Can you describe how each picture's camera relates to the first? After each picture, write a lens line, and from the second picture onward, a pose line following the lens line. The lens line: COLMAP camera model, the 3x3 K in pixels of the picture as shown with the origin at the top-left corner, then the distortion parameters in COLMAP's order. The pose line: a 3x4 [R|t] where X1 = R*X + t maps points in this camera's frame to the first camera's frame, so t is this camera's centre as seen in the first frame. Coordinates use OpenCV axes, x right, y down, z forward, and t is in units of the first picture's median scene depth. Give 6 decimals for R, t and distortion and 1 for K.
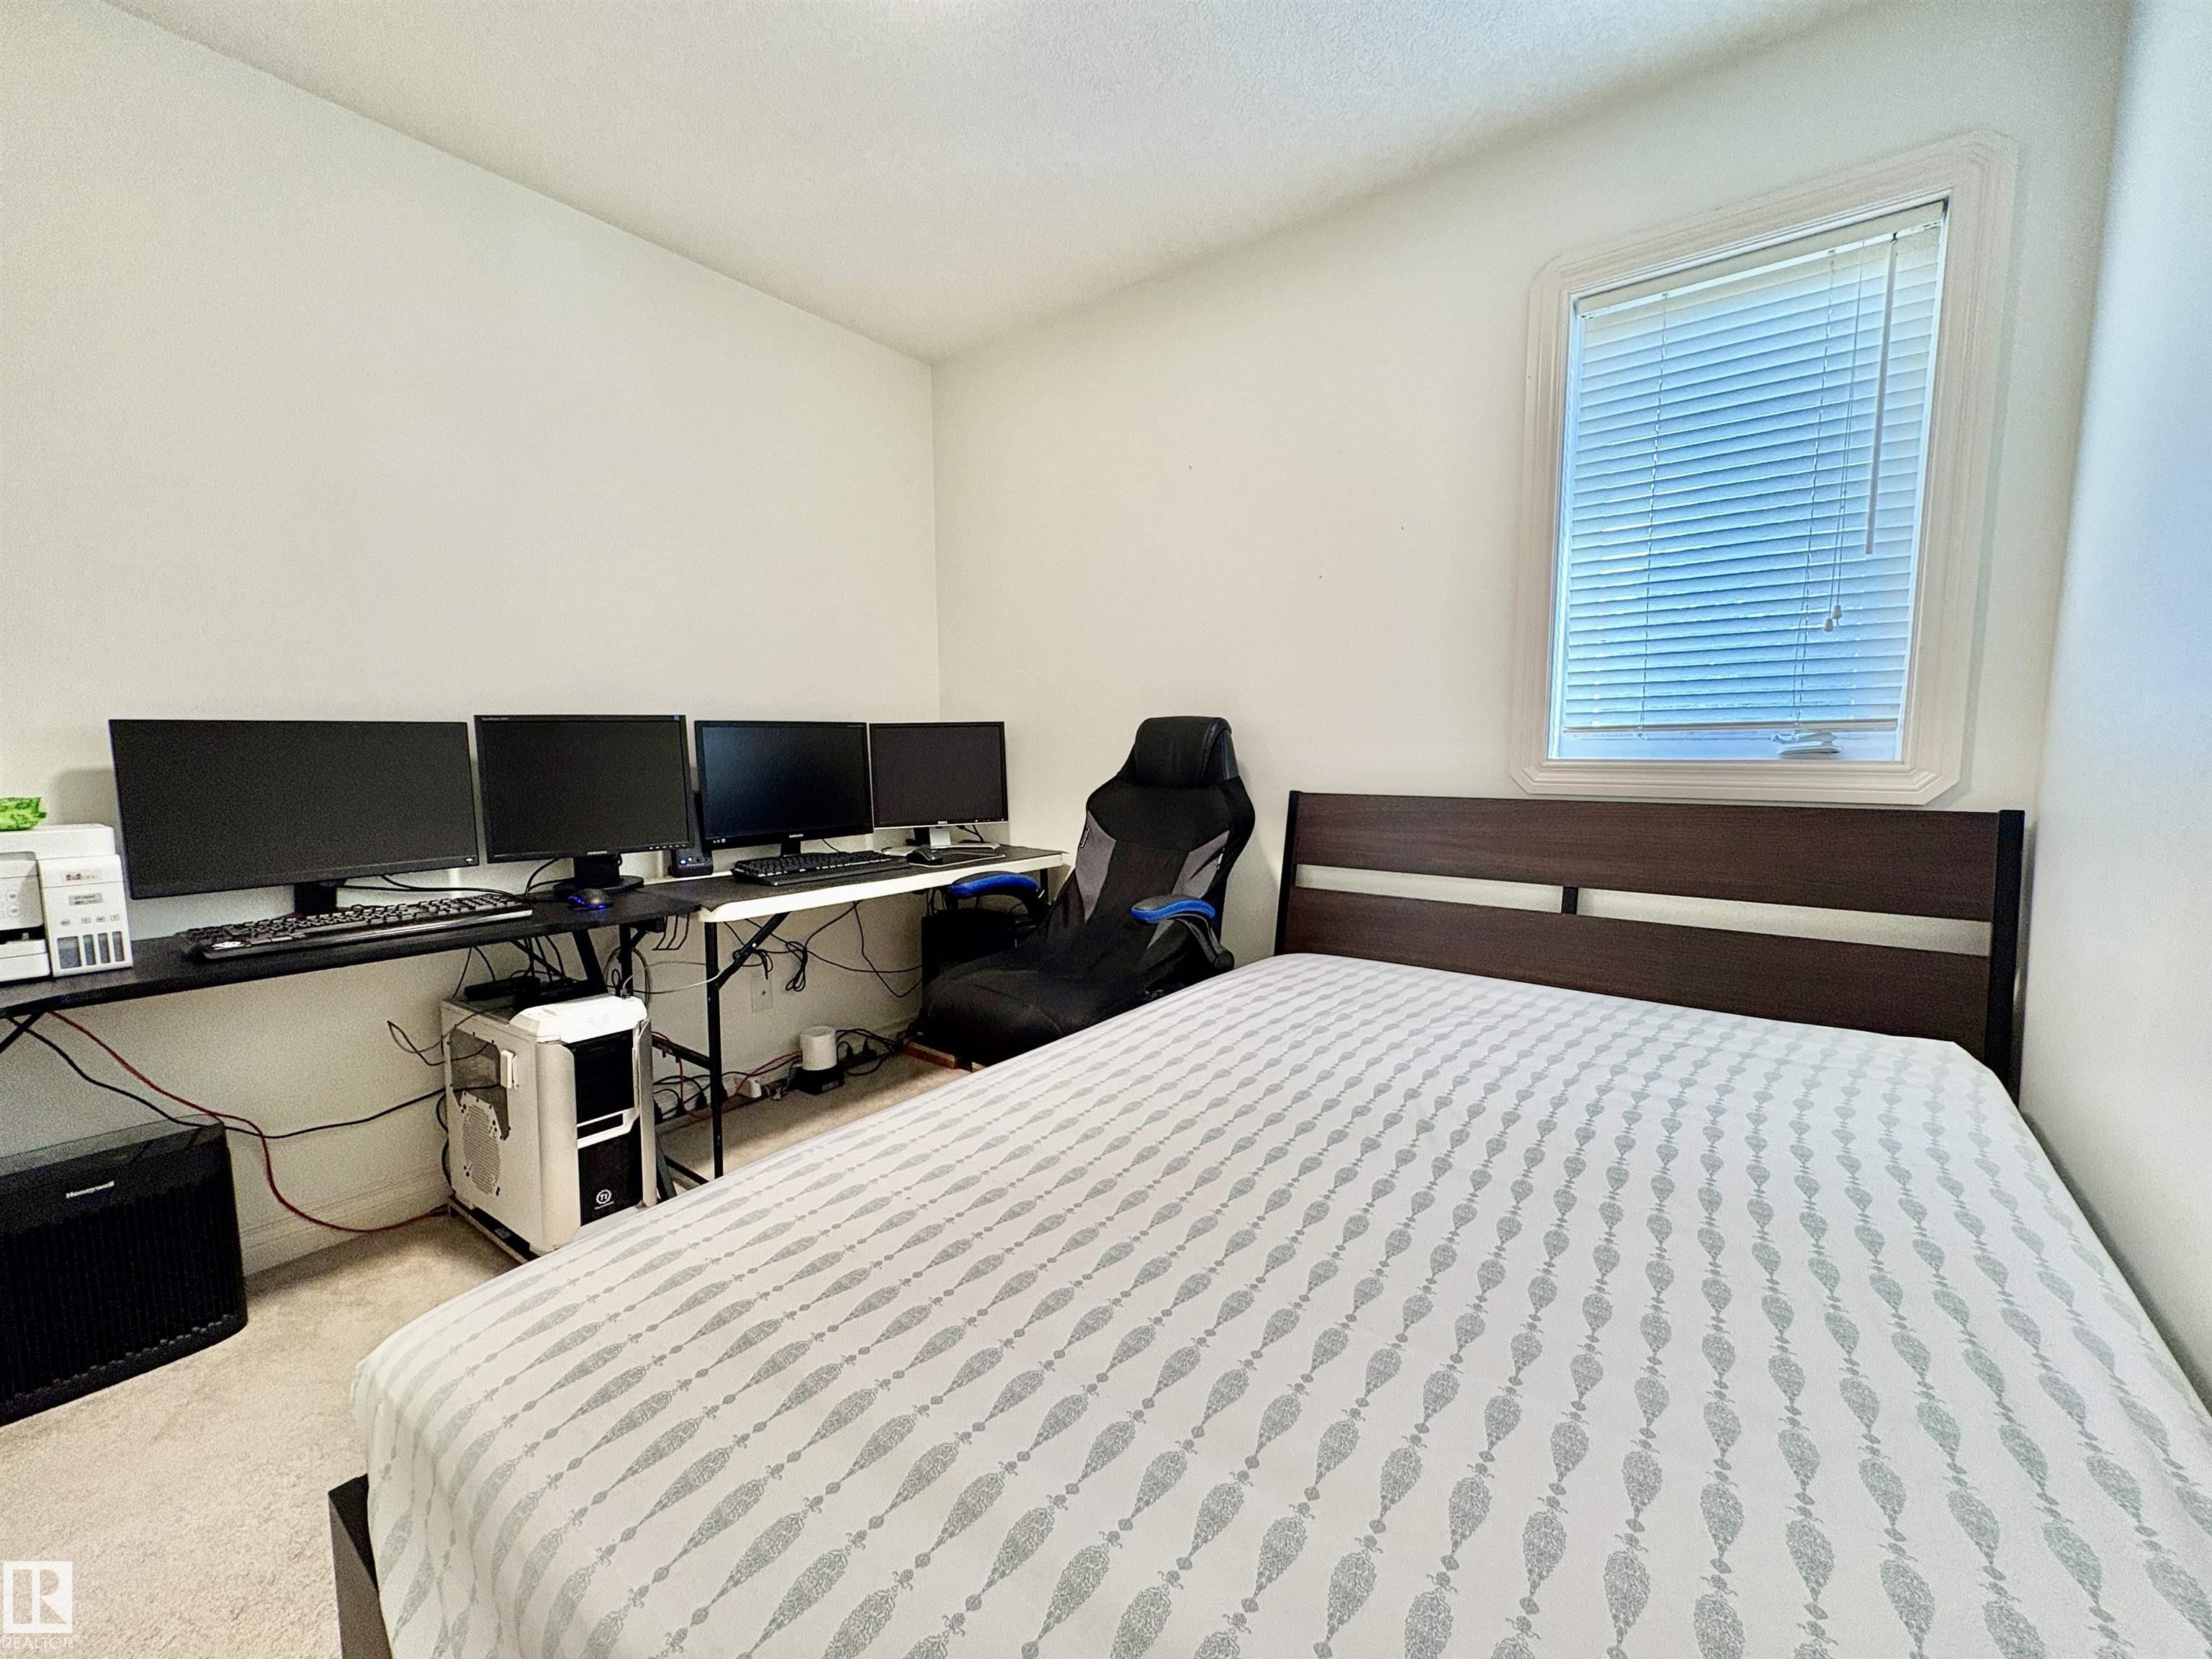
lens RADIAL K [[880.3, 0, 1103.2], [0, 880.3, 835.9], [0, 0, 1]] dist [0.001827, 0.000192]
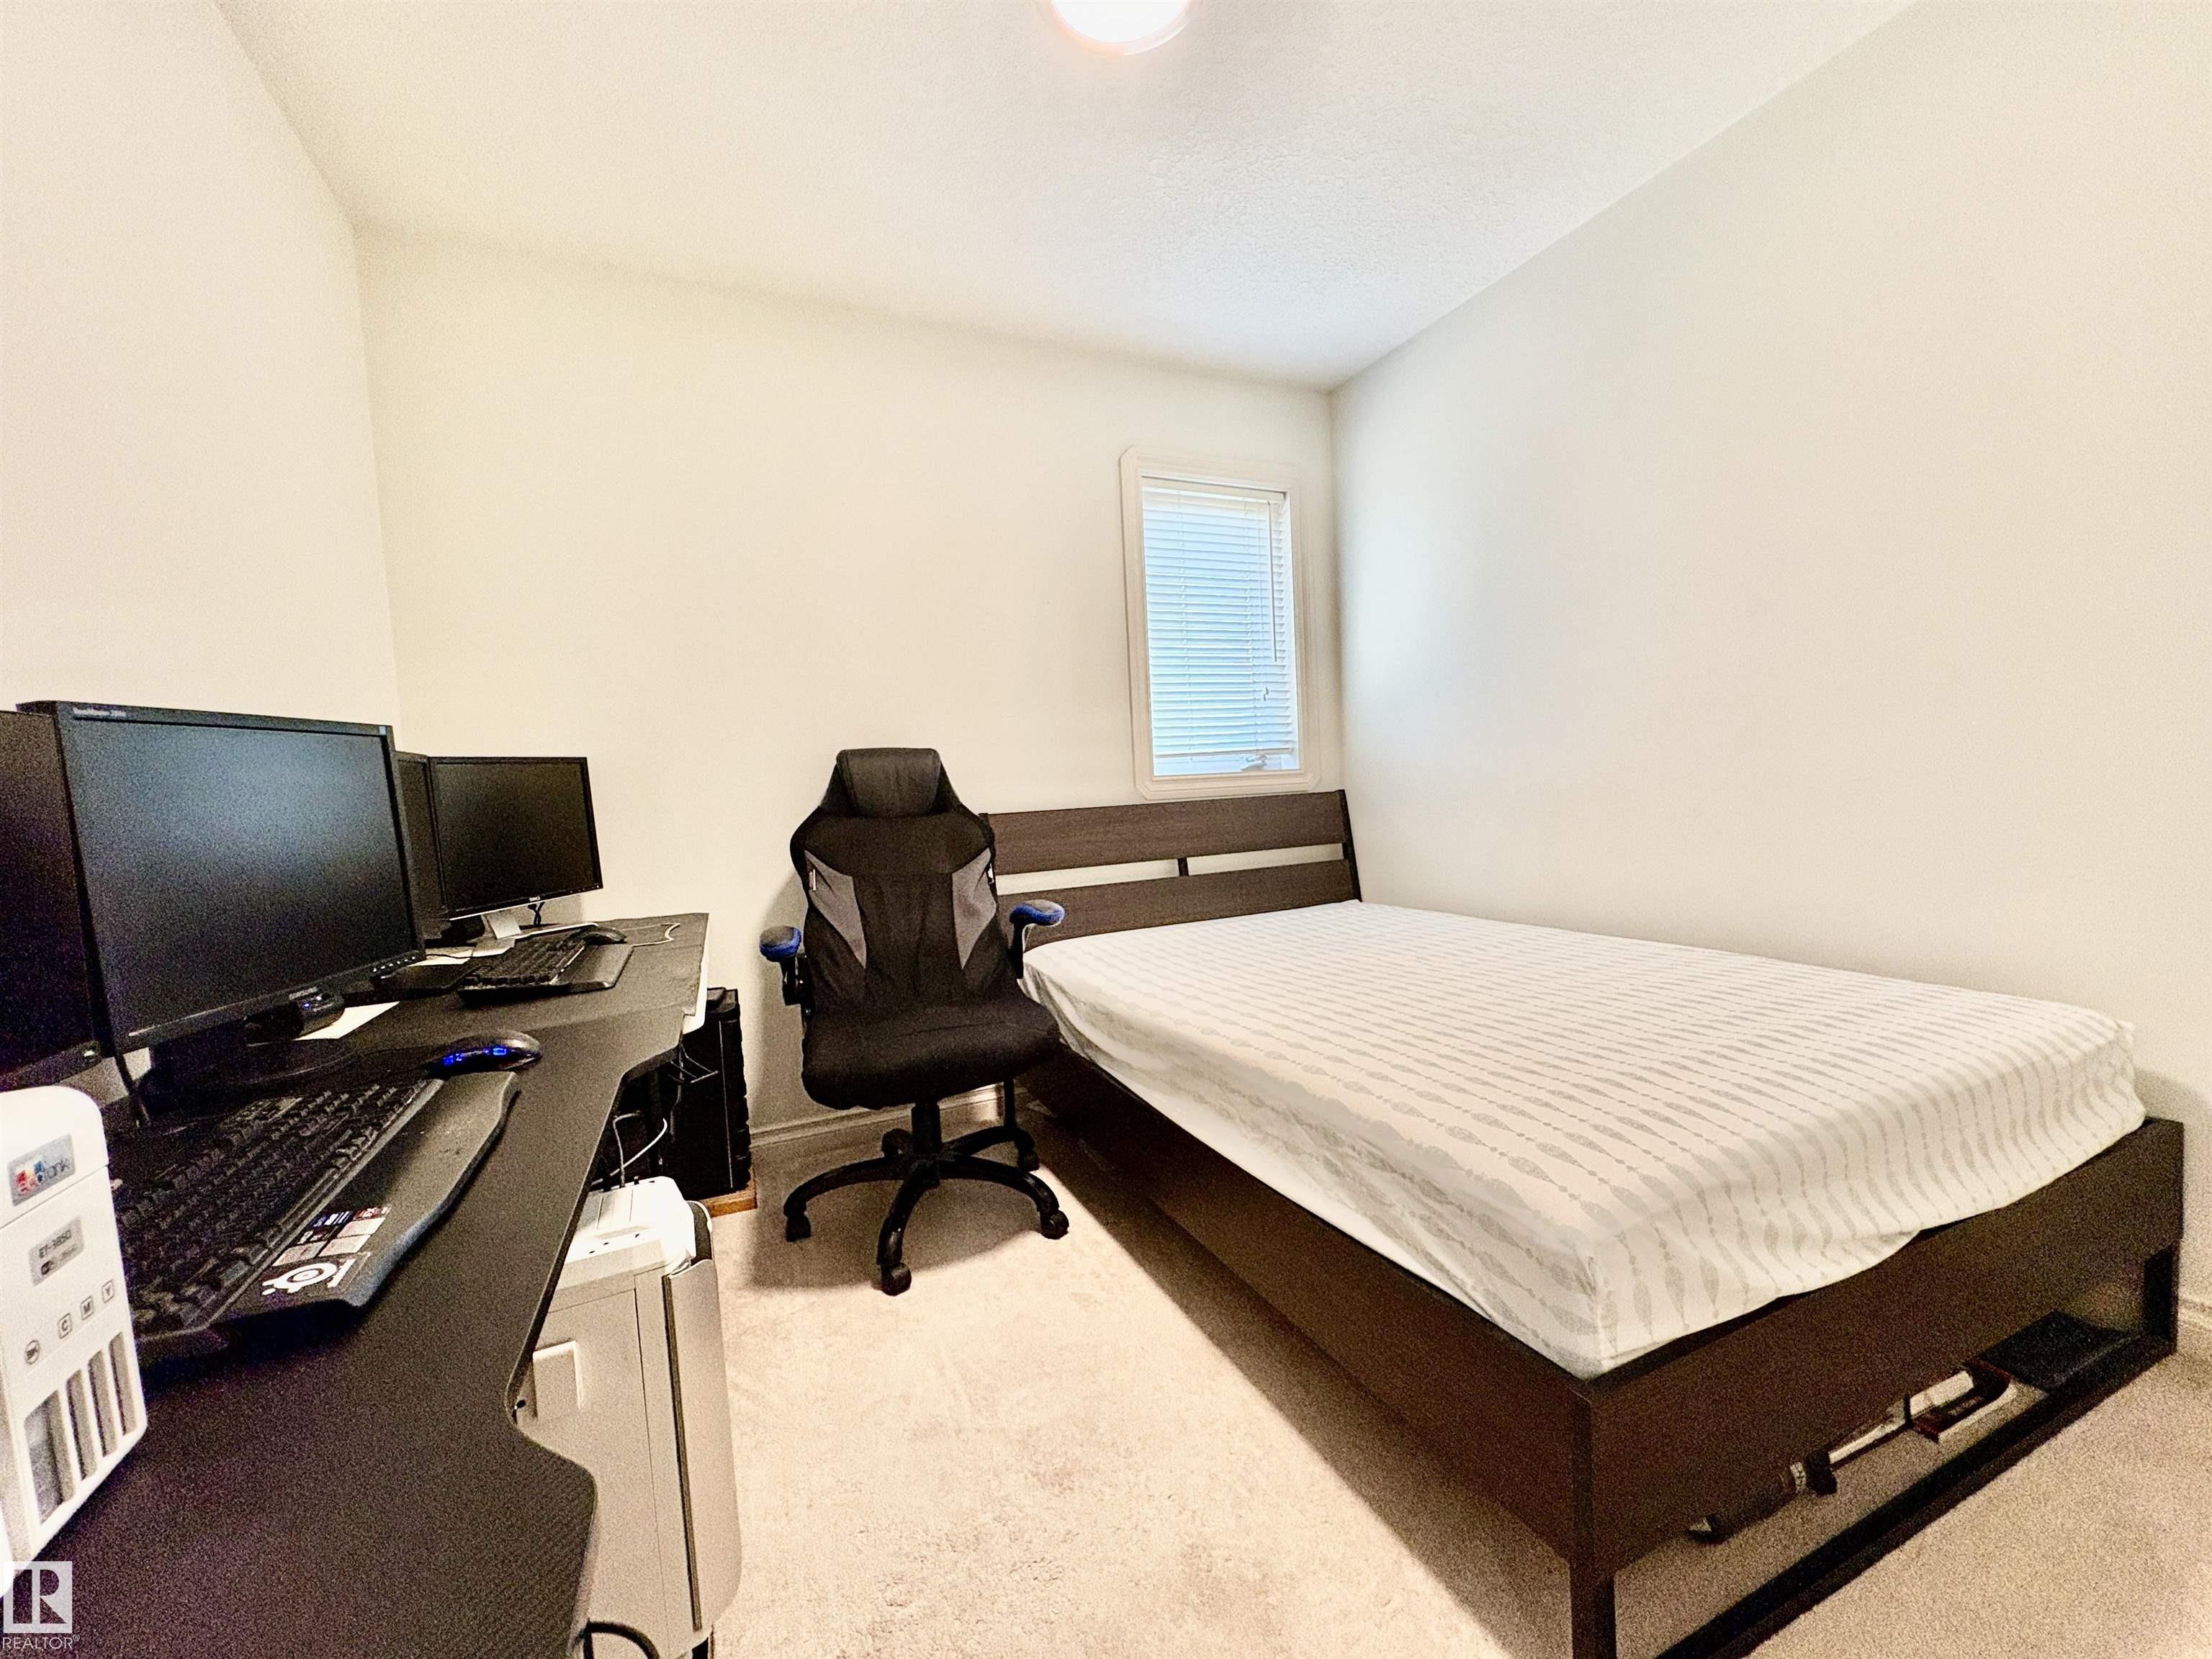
lens RADIAL K [[880.3, 0, 1103.2], [0, 880.3, 835.9], [0, 0, 1]] dist [0.001827, 0.000192]
pose [[0.473989, -0.070647, 0.877692, -0.876366], [0.140773, 0.990035, 0.003666, -0.004708], [-0.869205, 0.121817, 0.479211, 0.395597]]
